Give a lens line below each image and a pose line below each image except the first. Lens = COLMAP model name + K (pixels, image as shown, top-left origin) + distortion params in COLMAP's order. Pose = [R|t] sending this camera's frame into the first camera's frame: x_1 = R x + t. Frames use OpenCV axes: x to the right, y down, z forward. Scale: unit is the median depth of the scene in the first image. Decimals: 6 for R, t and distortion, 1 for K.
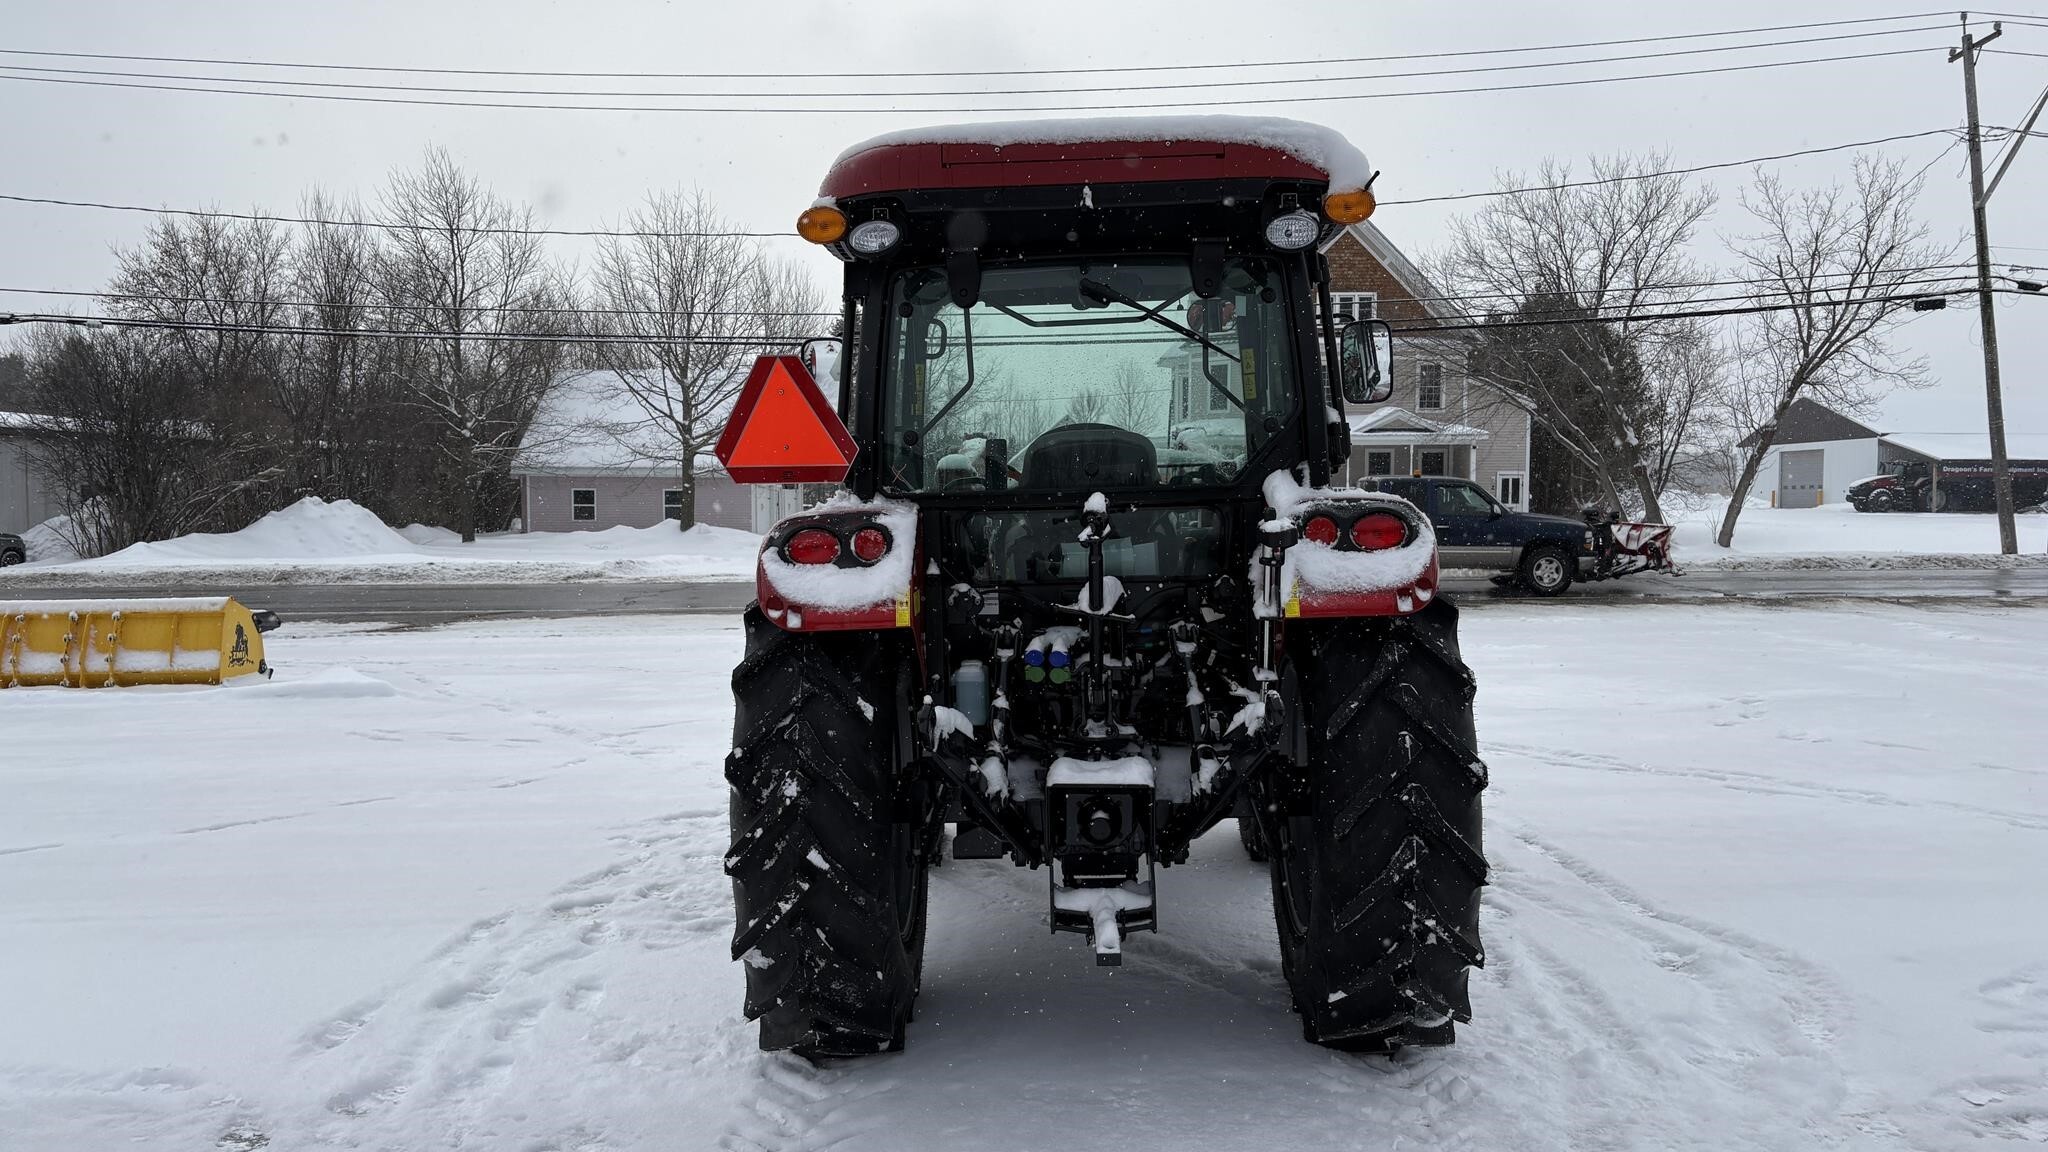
lens RADIAL K [[1559.0, 0, 1011.2], [0, 1559.0, 585.3], [0, 0, 1]] dist [0.043731, -0.036874]
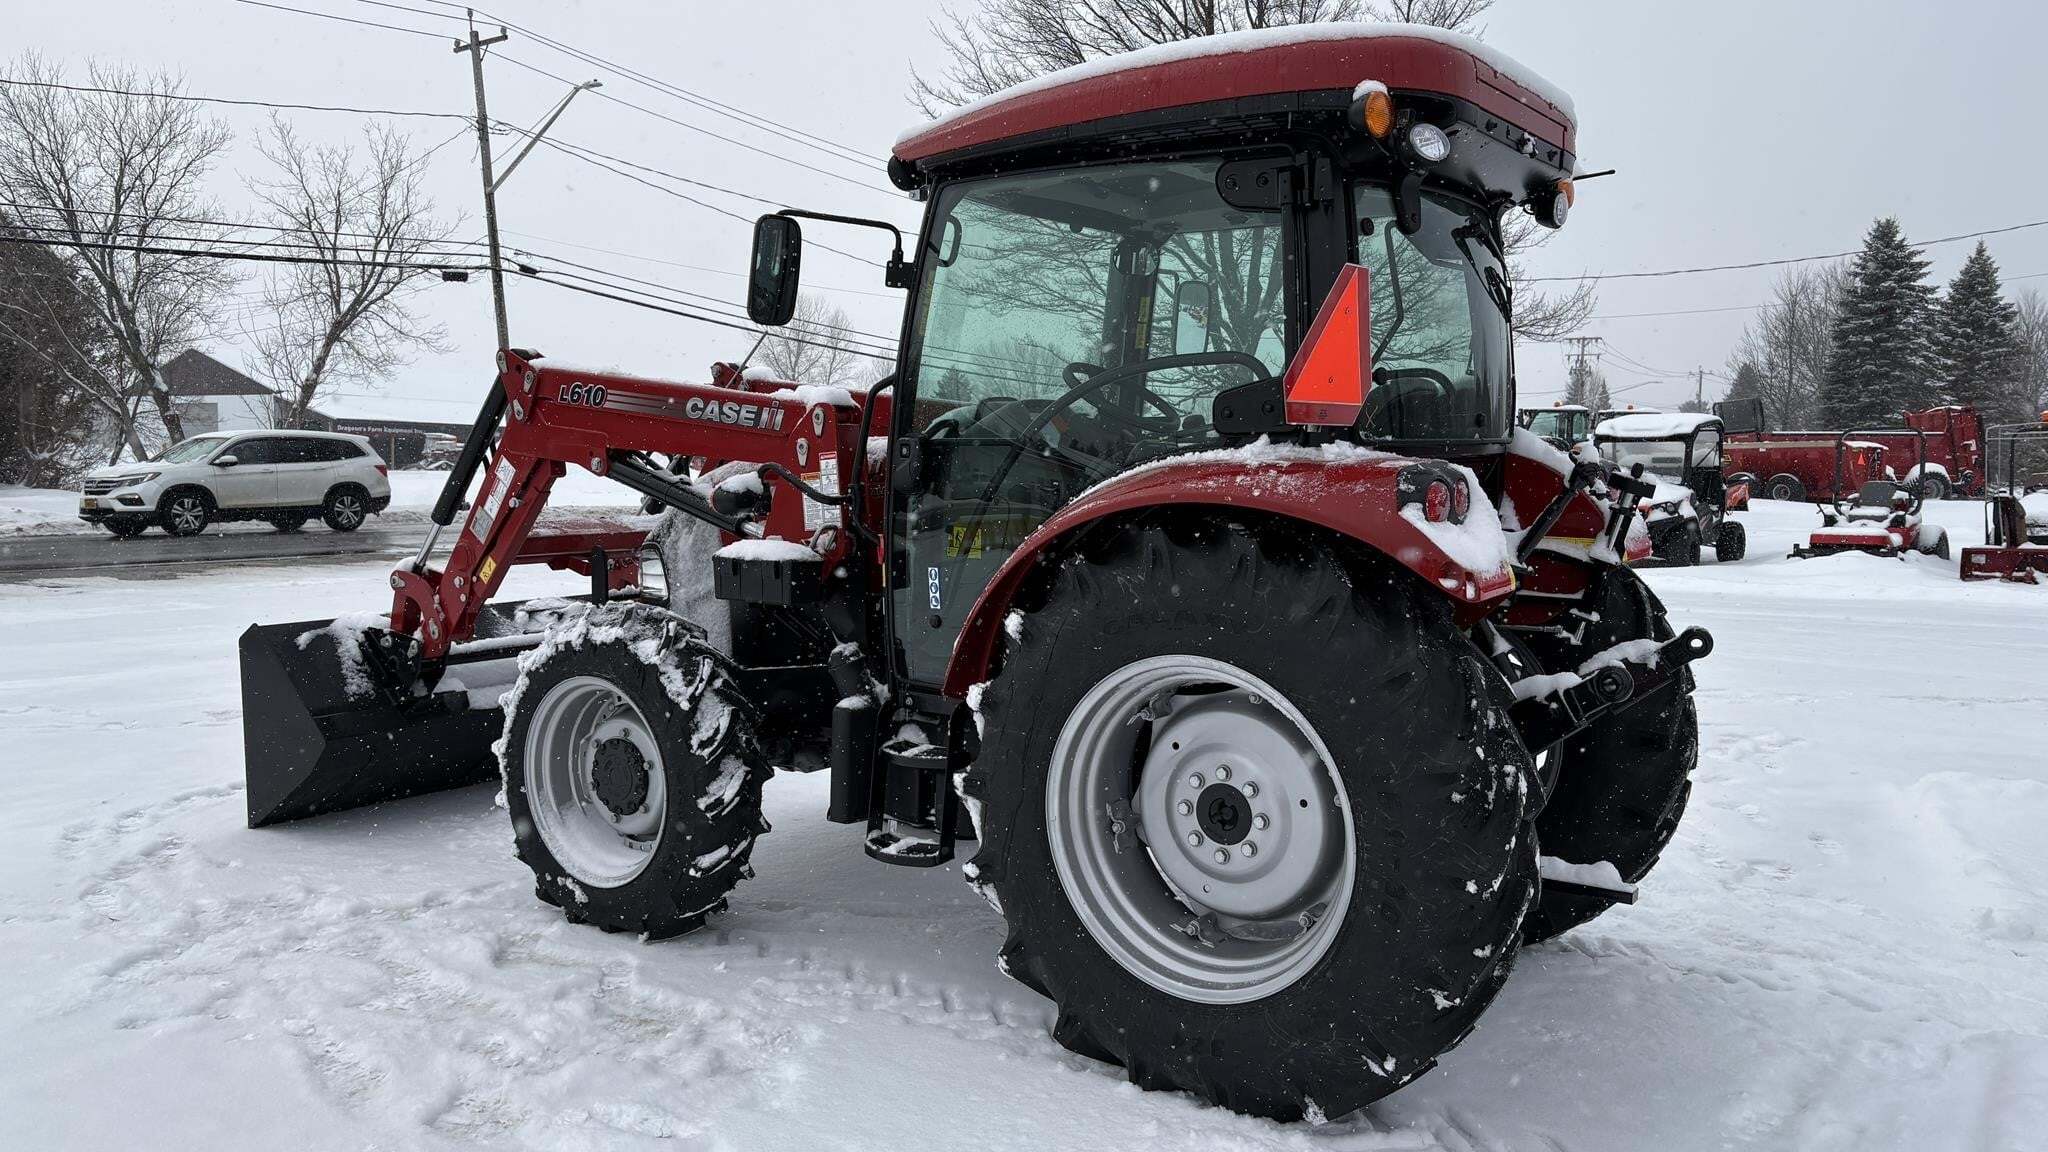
lens RADIAL K [[1559.0, 0, 1026.5], [0, 1559.0, 583.5], [0, 0, 1]] dist [0.043731, -0.036874]
pose [[0.549963, -0.050473, 0.833662, -0.101732], [0.027656, 0.998725, 0.042222, -0.002417], [-0.834731, -0.000165, 0.550658, 0.076685]]
